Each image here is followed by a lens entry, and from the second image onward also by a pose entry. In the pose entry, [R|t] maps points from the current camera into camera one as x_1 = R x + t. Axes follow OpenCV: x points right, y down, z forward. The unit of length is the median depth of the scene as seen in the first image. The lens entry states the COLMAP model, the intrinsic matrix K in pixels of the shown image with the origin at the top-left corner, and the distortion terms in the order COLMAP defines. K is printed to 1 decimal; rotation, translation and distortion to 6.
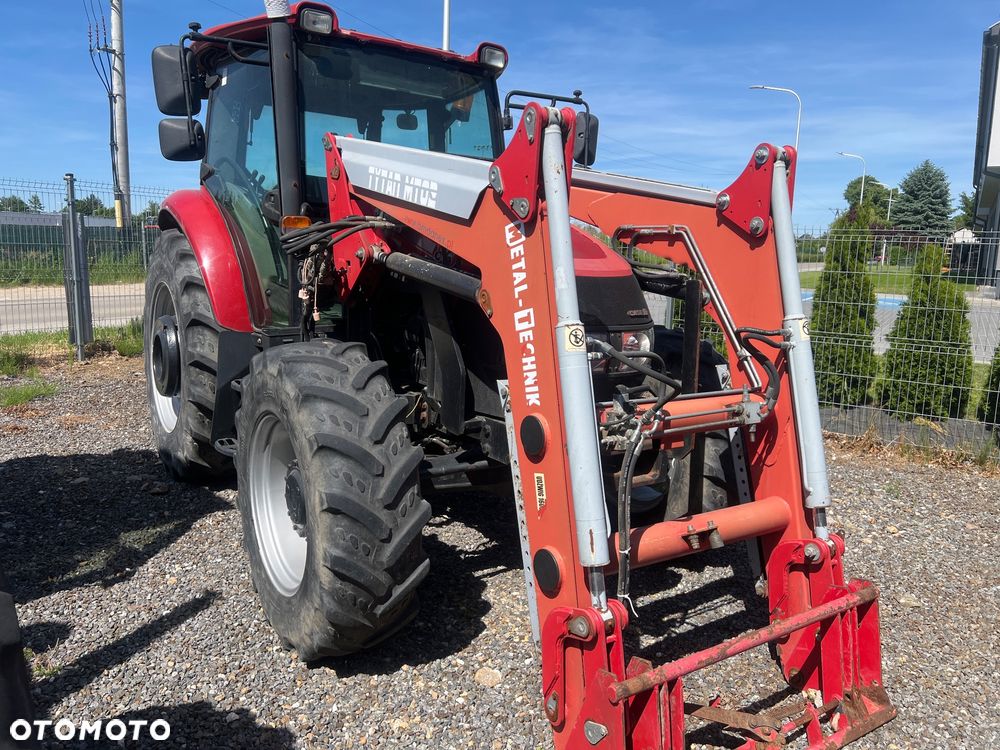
lens RADIAL K [[756.1, 0, 509.7], [0, 756.1, 375.3], [0, 0, 1]] dist [0.083512, -0.102708]
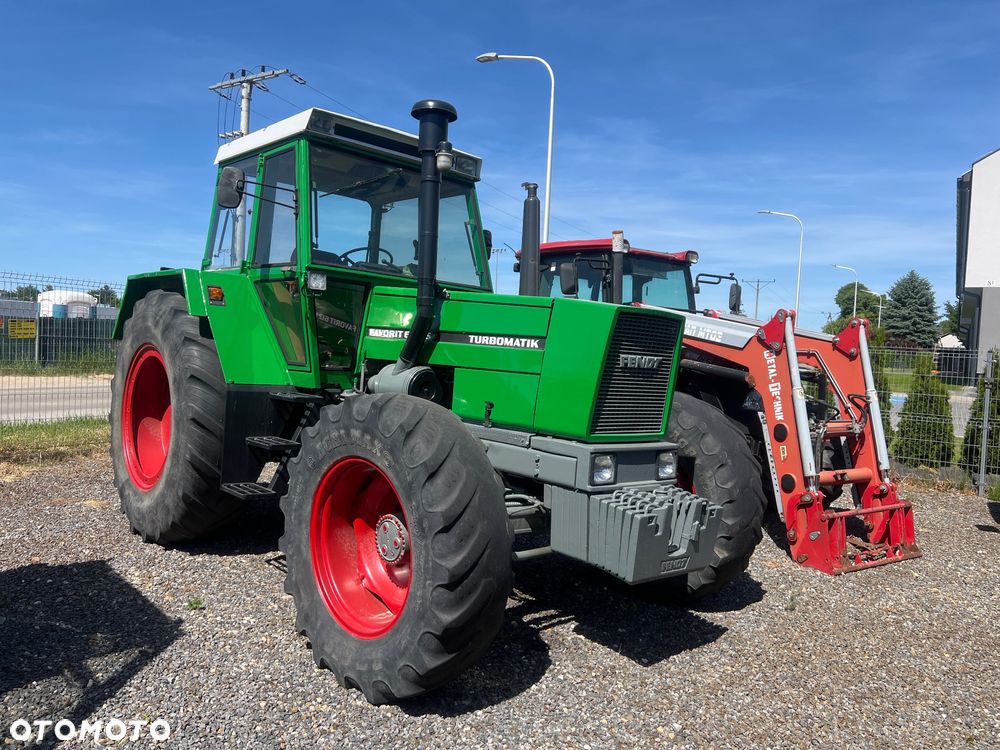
lens RADIAL K [[709.0, 0, 545.0], [0, 709.0, 374.0], [0, 0, 1]] dist [0.006218, 0.002648]
pose [[0.999838, 0.015006, 0.009989, -0.668910], [-0.013633, 0.991978, -0.125670, 0.167557], [-0.011795, 0.125513, 0.992022, -1.195480]]
